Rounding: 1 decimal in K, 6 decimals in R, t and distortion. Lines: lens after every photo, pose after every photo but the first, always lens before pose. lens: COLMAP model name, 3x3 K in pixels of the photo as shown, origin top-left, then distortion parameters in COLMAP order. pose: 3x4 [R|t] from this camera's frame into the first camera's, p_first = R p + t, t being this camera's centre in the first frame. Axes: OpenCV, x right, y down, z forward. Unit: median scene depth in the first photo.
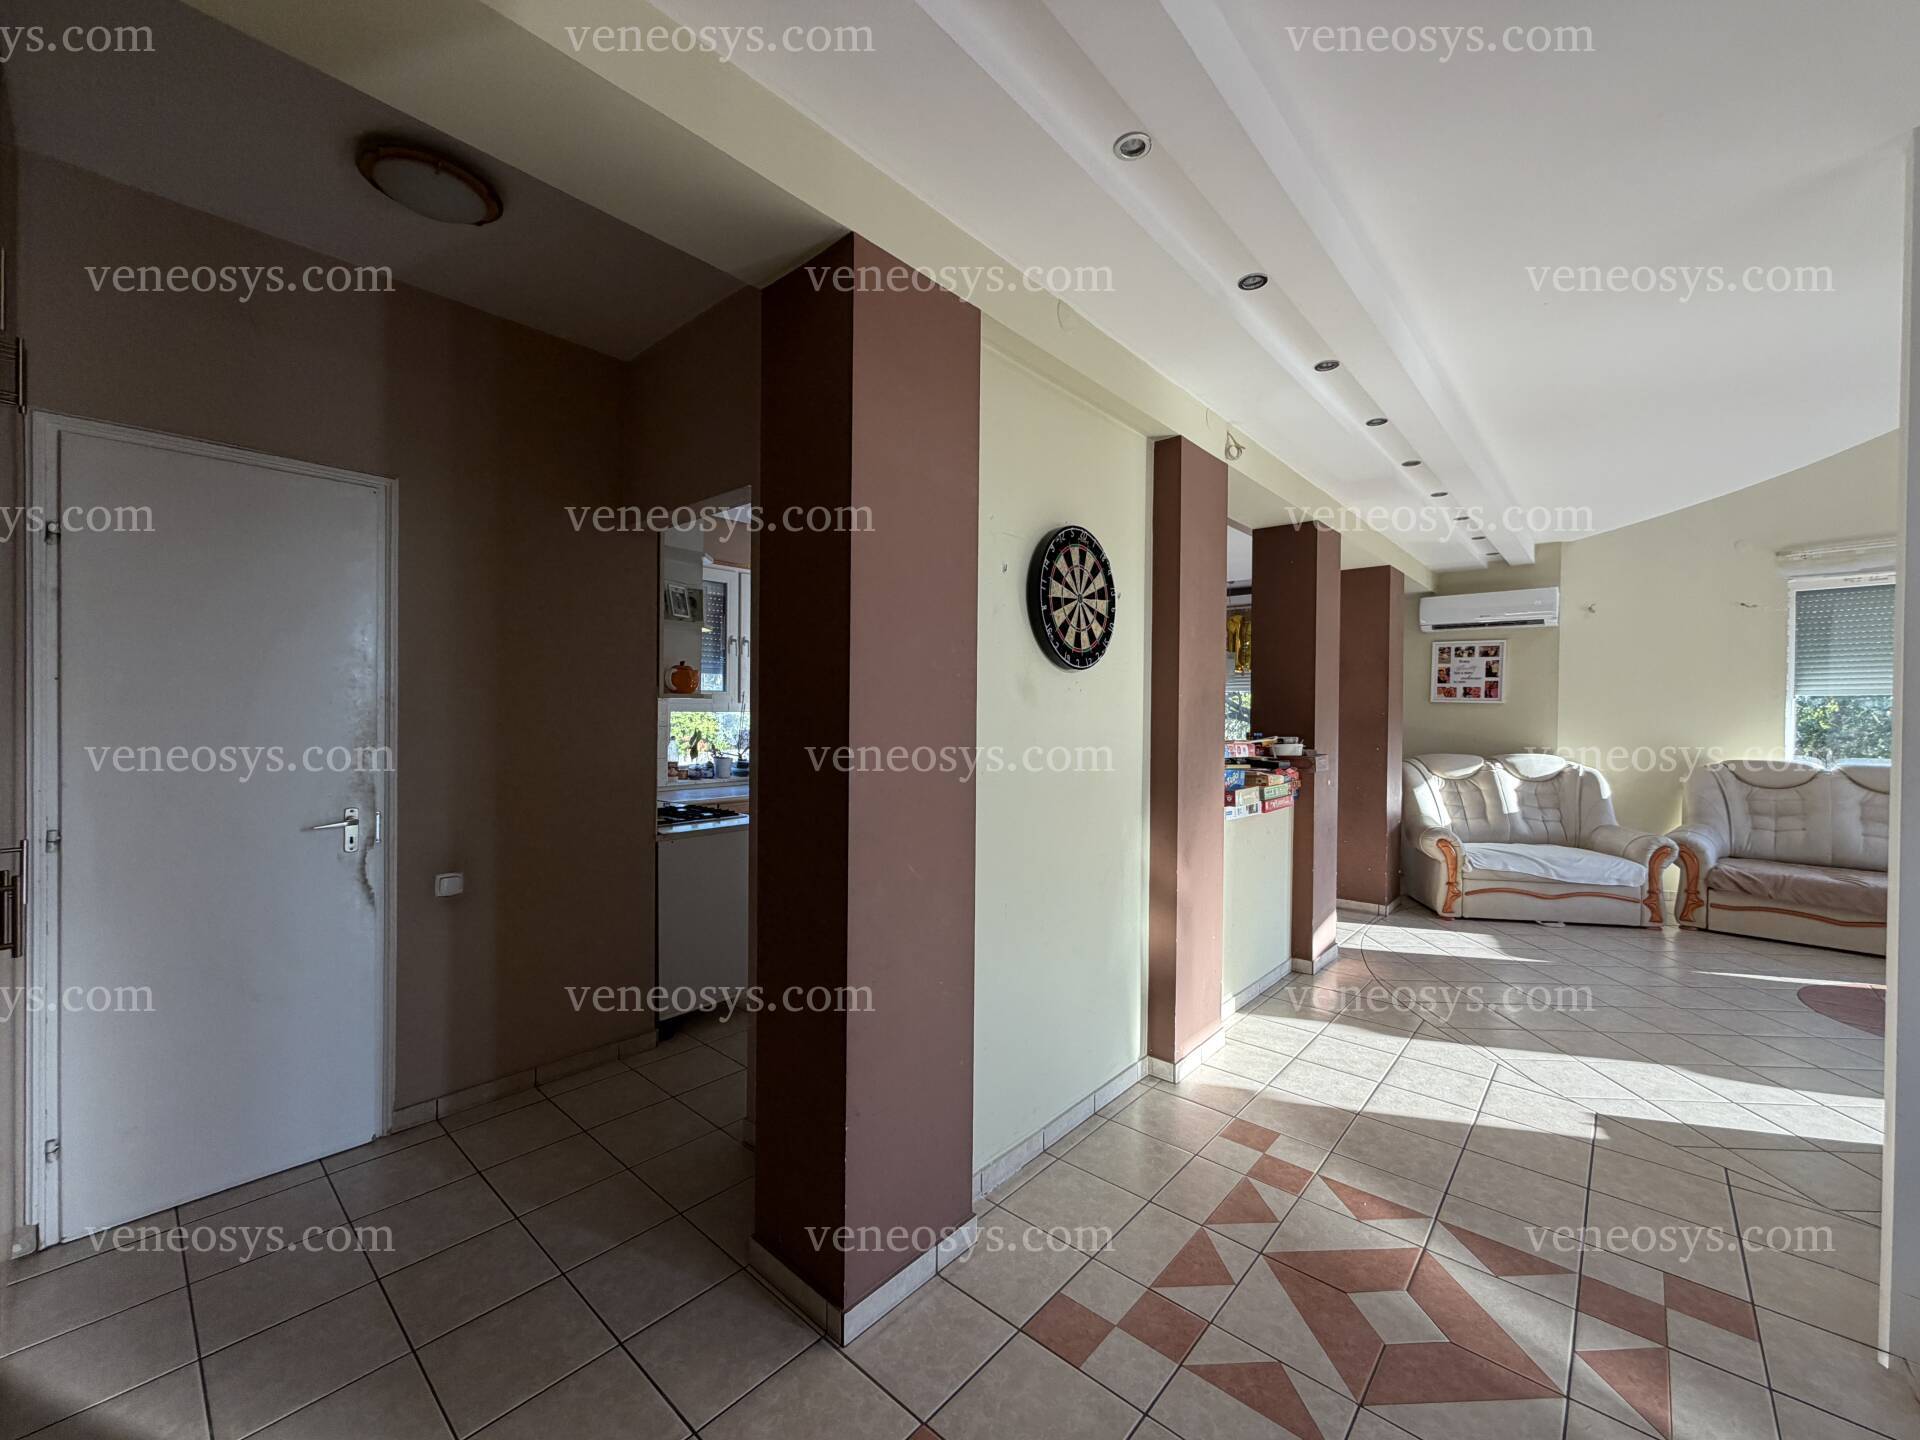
lens RADIAL K [[765.3, 0, 960.0], [0, 765.3, 720.0], [0, 0, 1]] dist [-0.000296, -0.000115]
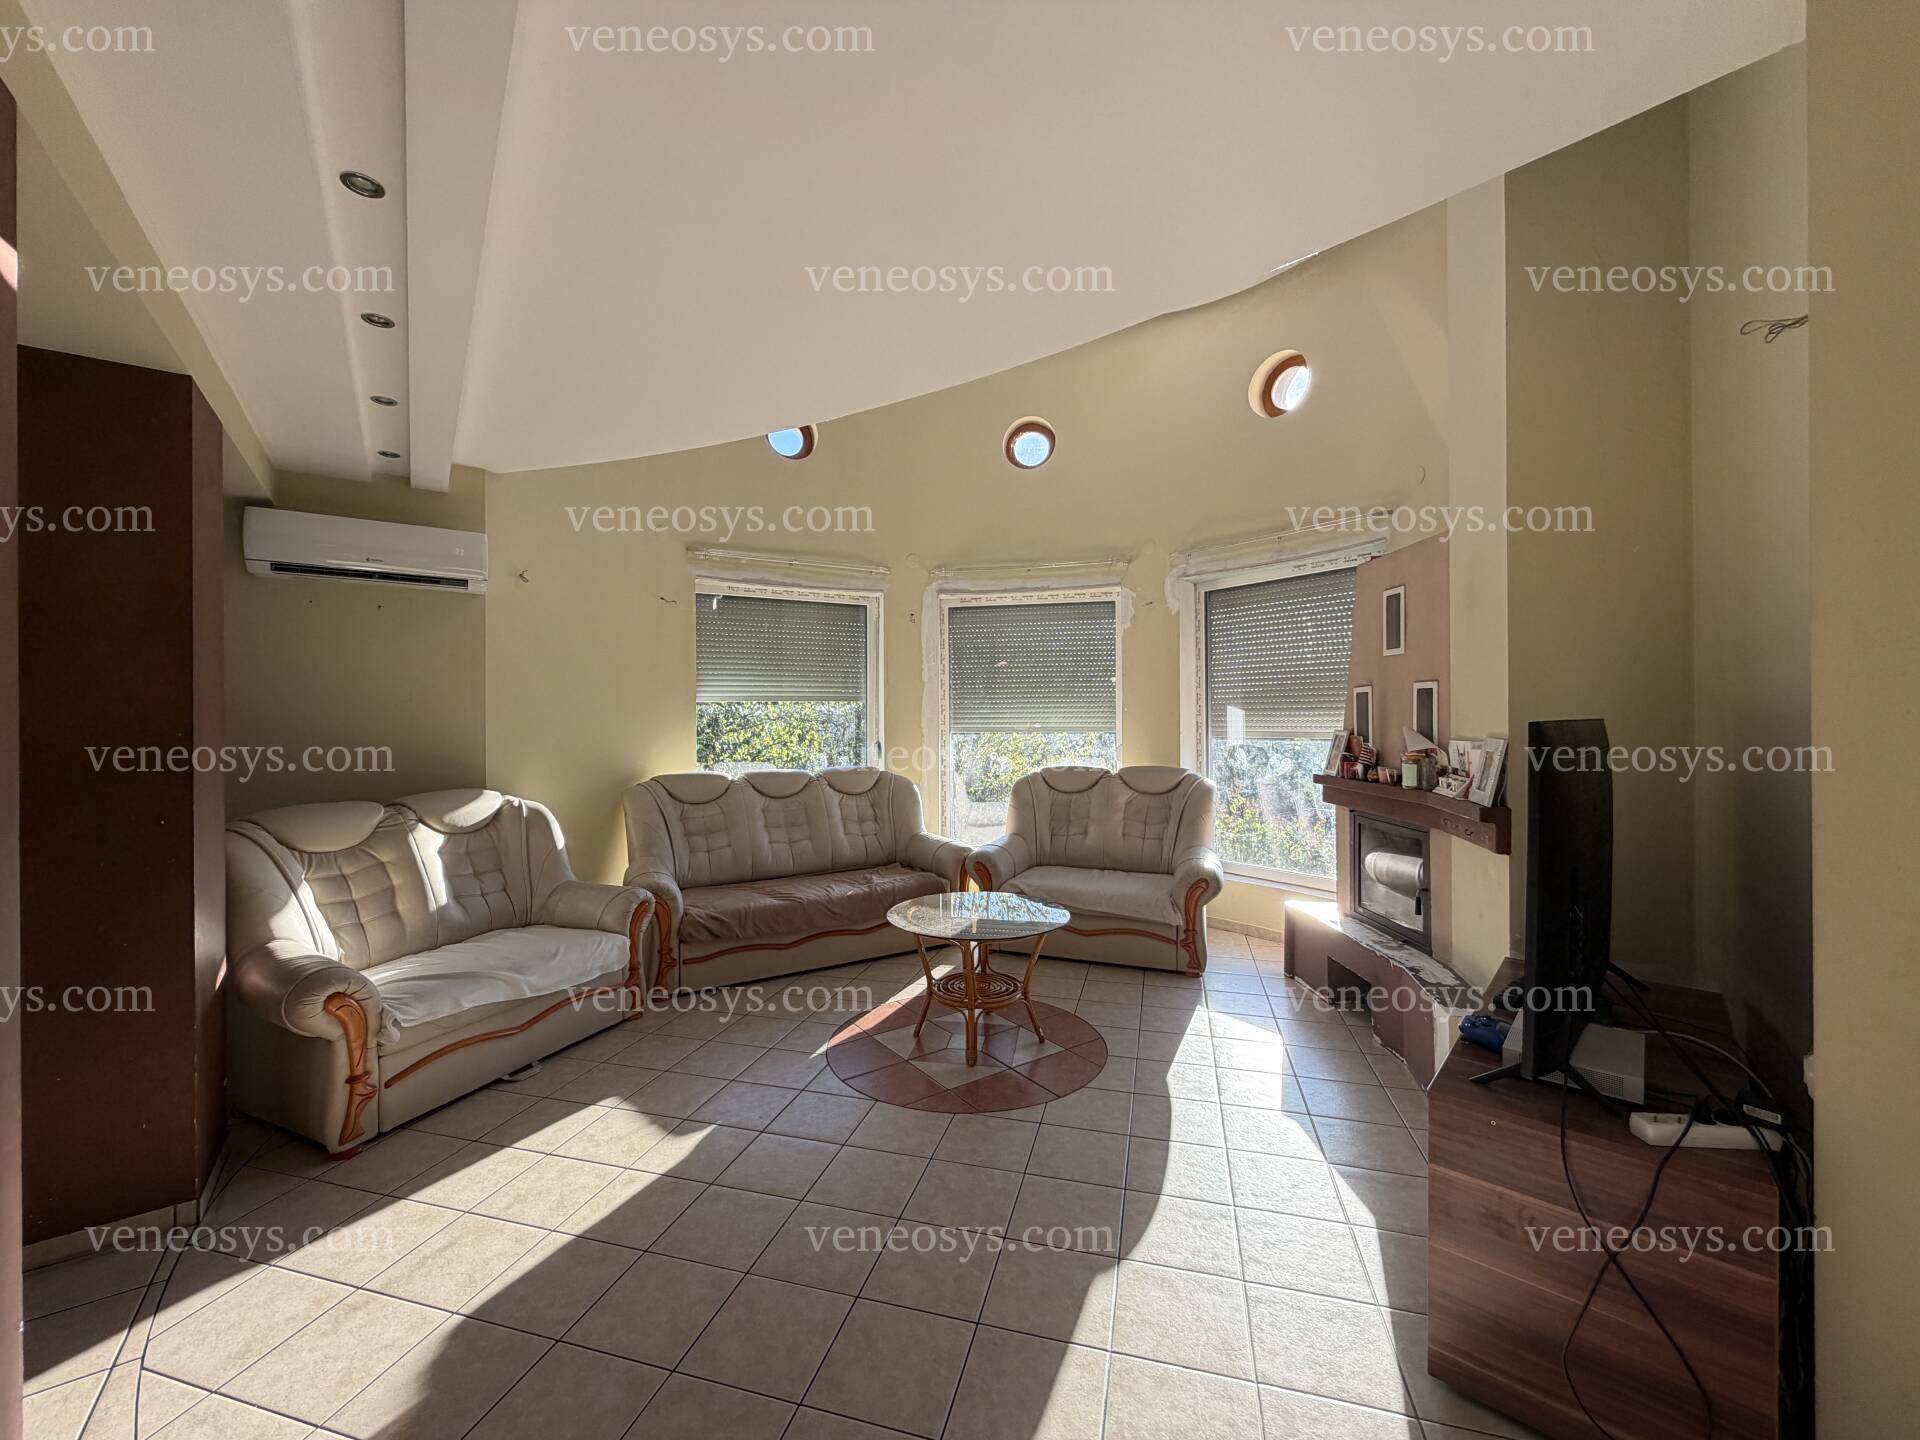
lens RADIAL K [[774.1, 0, 960.0], [0, 774.1, 720.0], [0, 0, 1]] dist [-0.000503, 0.000234]
pose [[0.234129, -0.013633, 0.972110, 0.238386], [0.015782, 0.999823, 0.010221, -0.014525], [-0.972078, 0.012948, 0.234302, 0.475443]]
